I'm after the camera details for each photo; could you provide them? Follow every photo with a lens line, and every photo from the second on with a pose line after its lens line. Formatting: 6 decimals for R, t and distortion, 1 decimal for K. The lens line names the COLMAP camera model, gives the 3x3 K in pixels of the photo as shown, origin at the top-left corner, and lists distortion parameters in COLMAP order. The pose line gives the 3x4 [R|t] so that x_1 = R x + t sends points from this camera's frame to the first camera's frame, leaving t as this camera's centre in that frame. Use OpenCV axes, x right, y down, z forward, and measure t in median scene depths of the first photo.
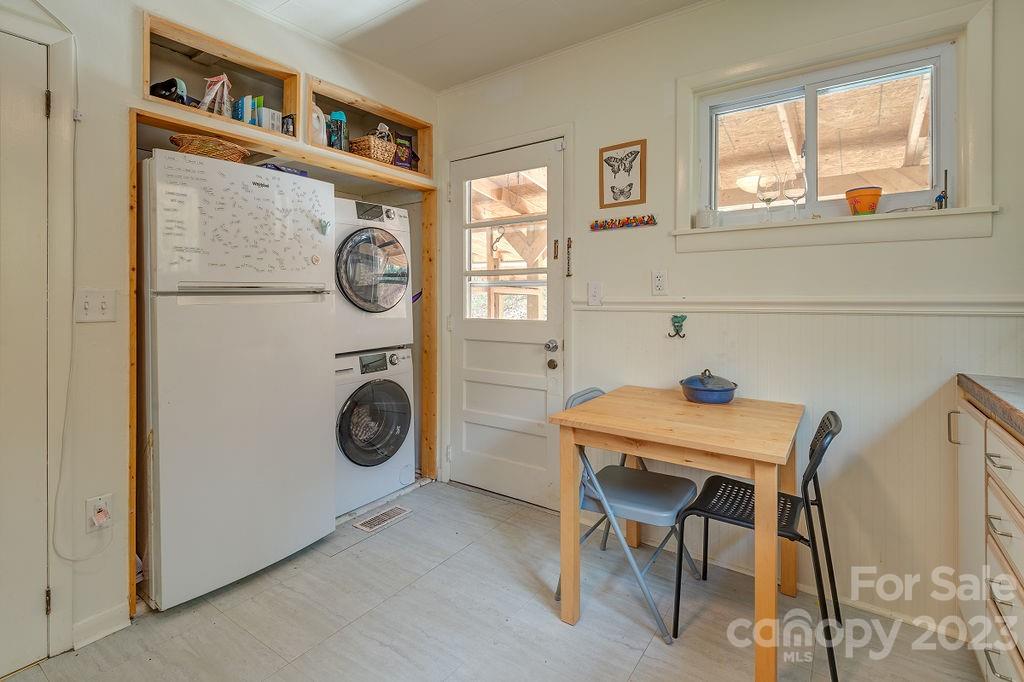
lens RADIAL K [[476.7, 0, 510.8], [0, 476.7, 298.7], [0, 0, 1]] dist [0.022859, -0.018392]
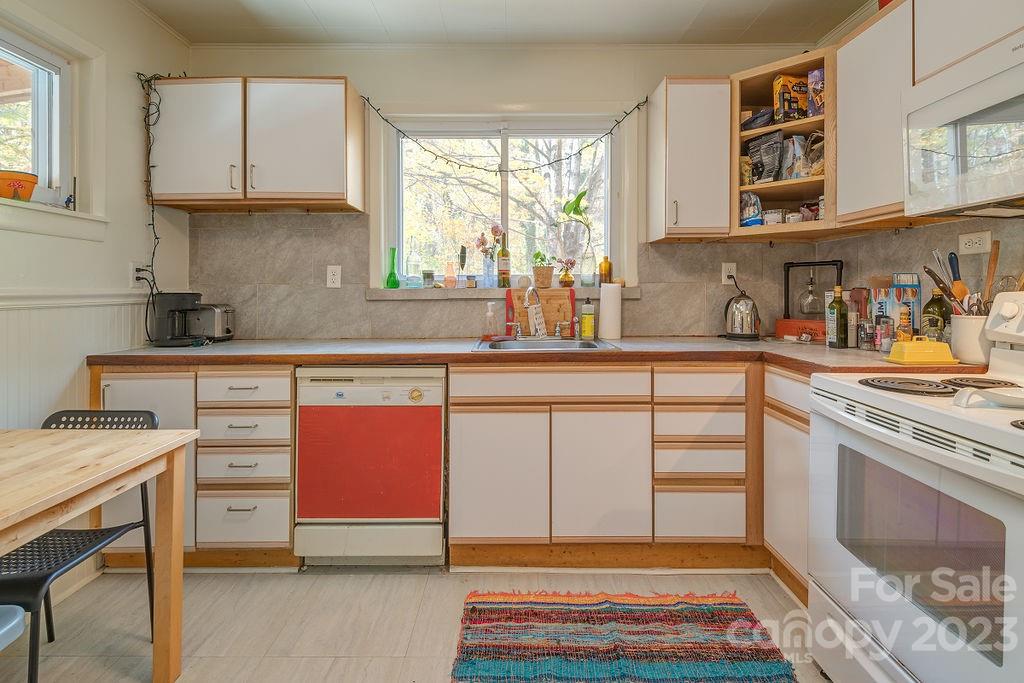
lens RADIAL K [[488.8, 0, 515.3], [0, 488.8, 295.7], [0, 0, 1]] dist [0.025362, -0.019943]
pose [[-0.572879, -0.001862, 0.819638, -0.458048], [0.007669, 0.999941, 0.007631, 0.006351], [-0.819604, 0.010657, -0.572831, 0.600731]]
